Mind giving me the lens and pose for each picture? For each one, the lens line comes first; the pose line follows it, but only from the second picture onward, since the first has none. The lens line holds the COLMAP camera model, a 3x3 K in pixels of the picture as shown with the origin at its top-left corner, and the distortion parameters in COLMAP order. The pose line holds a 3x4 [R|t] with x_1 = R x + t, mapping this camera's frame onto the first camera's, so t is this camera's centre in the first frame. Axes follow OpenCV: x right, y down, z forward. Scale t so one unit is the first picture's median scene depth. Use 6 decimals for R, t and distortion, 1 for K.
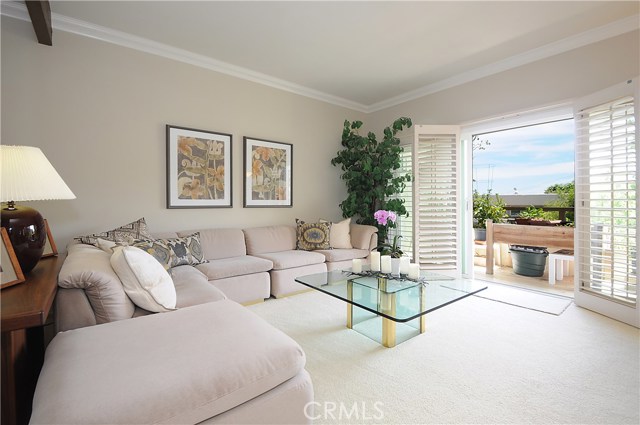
lens RADIAL K [[287.3, 0, 324.1], [0, 287.3, 204.0], [0, 0, 1]] dist [-0.003070, -0.004977]
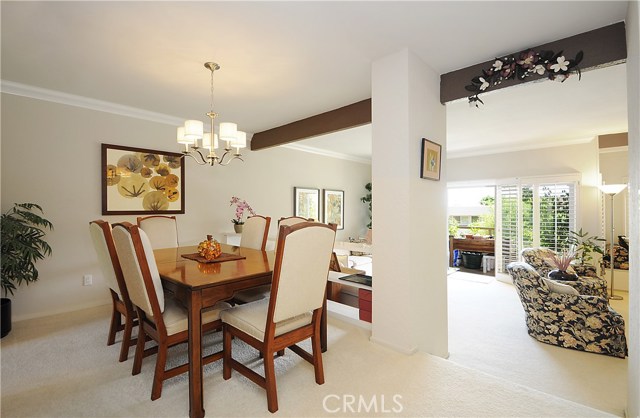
lens RADIAL K [[283.4, 0, 317.3], [0, 283.4, 211.6], [0, 0, 1]] dist [-0.003809, -0.000132]
pose [[0.989359, 0.007443, 0.145303, -0.600208], [-0.008201, 0.999956, 0.004620, -0.116787], [-0.145262, -0.005762, 0.989376, -0.715365]]
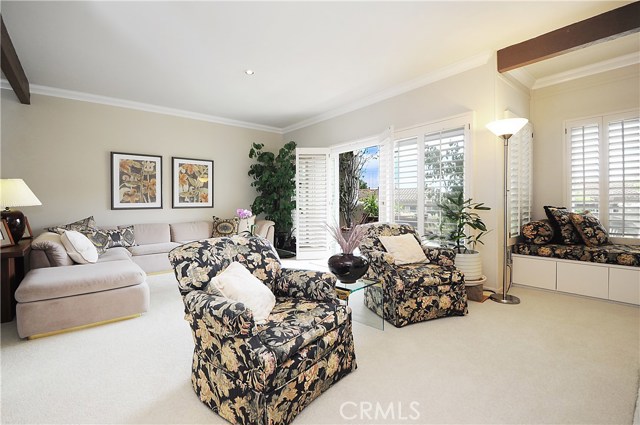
lens RADIAL K [[287.3, 0, 319.1], [0, 287.3, 199.8], [0, 0, 1]] dist [-0.003070, -0.004977]
pose [[0.999653, -0.009257, 0.024679, 0.419884], [0.009557, 0.999882, -0.012047, -0.005904], [-0.024565, 0.012279, 0.999623, -0.424896]]
